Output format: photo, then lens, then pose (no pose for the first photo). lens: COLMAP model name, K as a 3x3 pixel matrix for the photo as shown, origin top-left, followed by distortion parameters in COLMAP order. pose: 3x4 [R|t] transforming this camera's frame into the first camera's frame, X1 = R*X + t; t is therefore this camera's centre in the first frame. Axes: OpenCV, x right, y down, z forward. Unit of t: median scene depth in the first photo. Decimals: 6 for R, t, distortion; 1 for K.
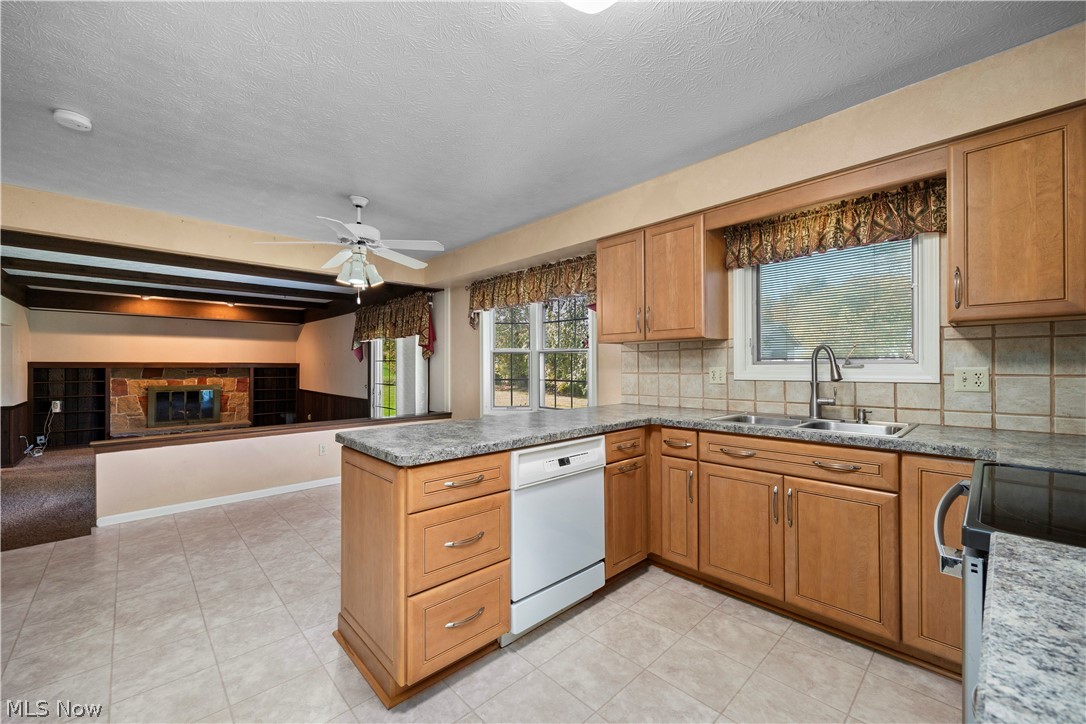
lens RADIAL K [[432.8, 0, 542.5], [0, 432.8, 365.3], [0, 0, 1]] dist [0.001604, -0.000317]
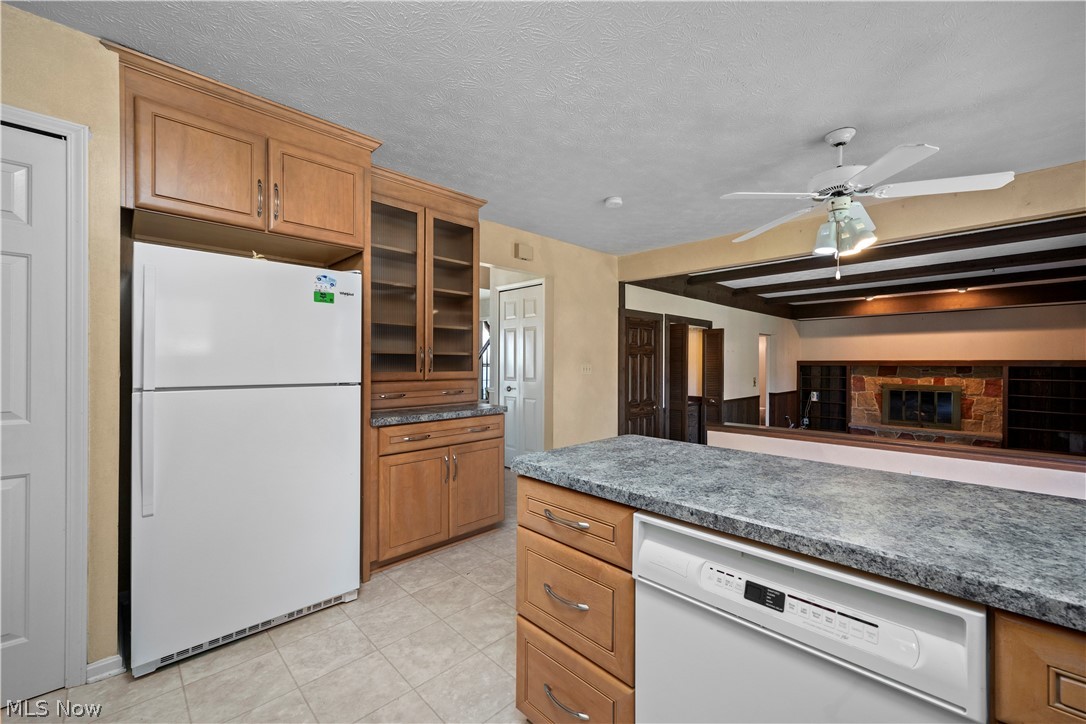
lens RADIAL K [[432.8, 0, 542.5], [0, 432.8, 365.3], [0, 0, 1]] dist [0.001604, -0.000317]
pose [[0.013274, 0.004912, -0.999900, 0.119836], [-0.000078, 0.999988, 0.004912, -0.000474], [0.999912, 0.000013, 0.013274, 0.201673]]
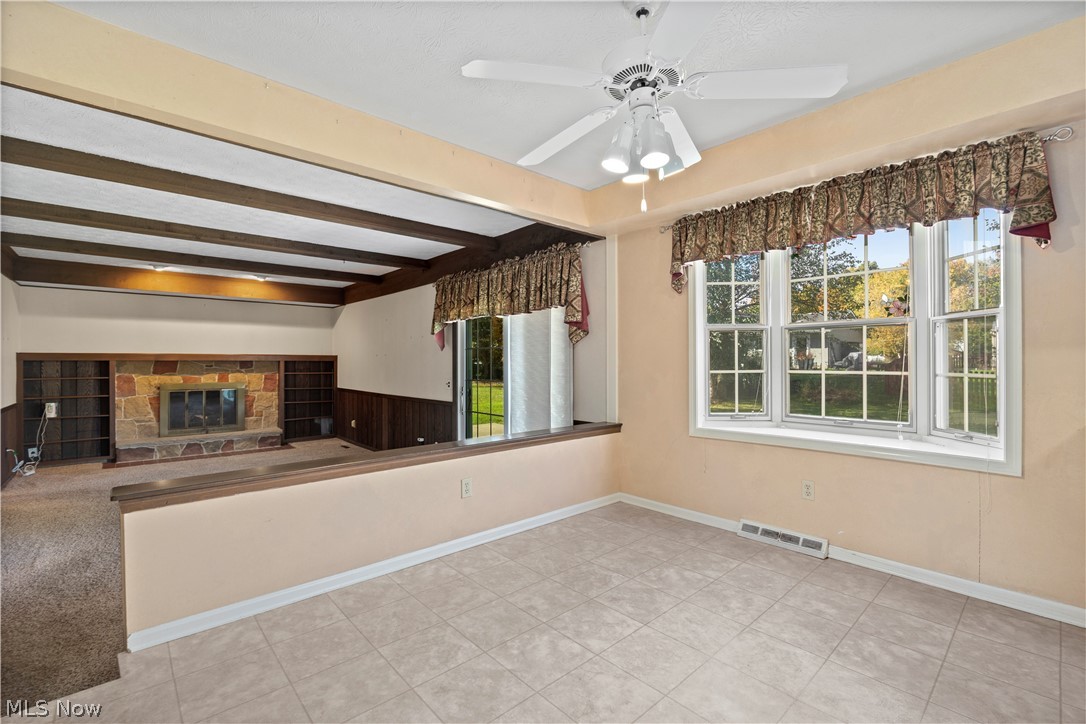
lens RADIAL K [[478.5, 0, 543.0], [0, 478.5, 362.0], [0, 0, 1]] dist [-0.016543, 0.000581]
pose [[0.999420, -0.002898, -0.033926, -0.210949], [0.002966, 0.999994, 0.001954, 0.009649], [0.033920, -0.002053, 0.999422, 0.187527]]
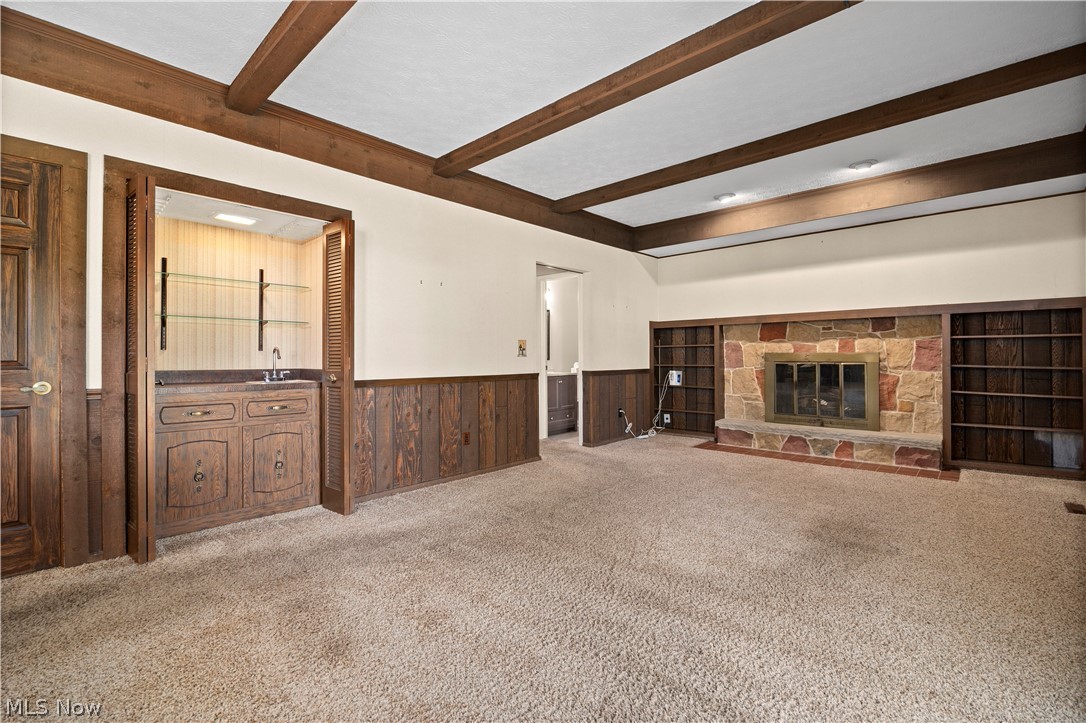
lens RADIAL K [[484.0, 0, 542.1], [0, 484.0, 356.5], [0, 0, 1]] dist [-0.013888, 0.000100]
pose [[0.056775, -0.002396, -0.998384, -0.279510], [0.007837, 0.999967, -0.001955, 0.057722], [0.998356, -0.007713, 0.056792, 0.726667]]
